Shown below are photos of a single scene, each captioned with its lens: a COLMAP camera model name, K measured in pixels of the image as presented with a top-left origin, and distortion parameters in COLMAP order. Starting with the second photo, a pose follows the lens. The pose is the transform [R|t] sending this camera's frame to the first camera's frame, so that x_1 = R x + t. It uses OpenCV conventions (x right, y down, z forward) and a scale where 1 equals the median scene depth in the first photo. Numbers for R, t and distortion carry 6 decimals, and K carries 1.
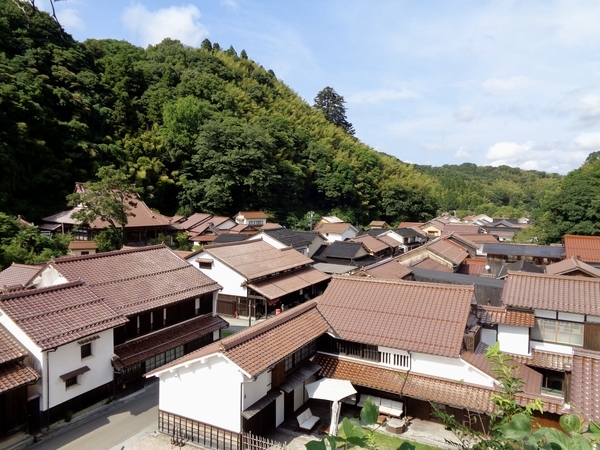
lens RADIAL K [[450.3, 0, 301.3], [0, 450.3, 224.9], [0, 0, 1]] dist [0.006687, 0.006187]
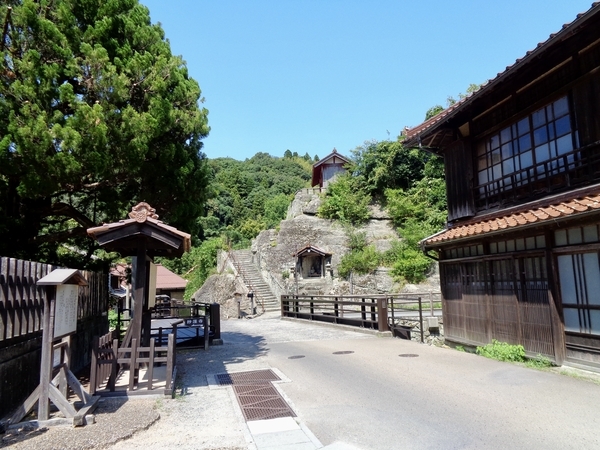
lens RADIAL K [[450.3, 0, 299.9], [0, 450.3, 224.7], [0, 0, 1]] dist [0.006687, 0.006187]
pose [[0.986137, -0.065284, -0.152549, 0.019159], [0.035389, 0.980947, -0.191027, 0.103853], [0.162113, 0.182980, 0.969658, -0.445402]]
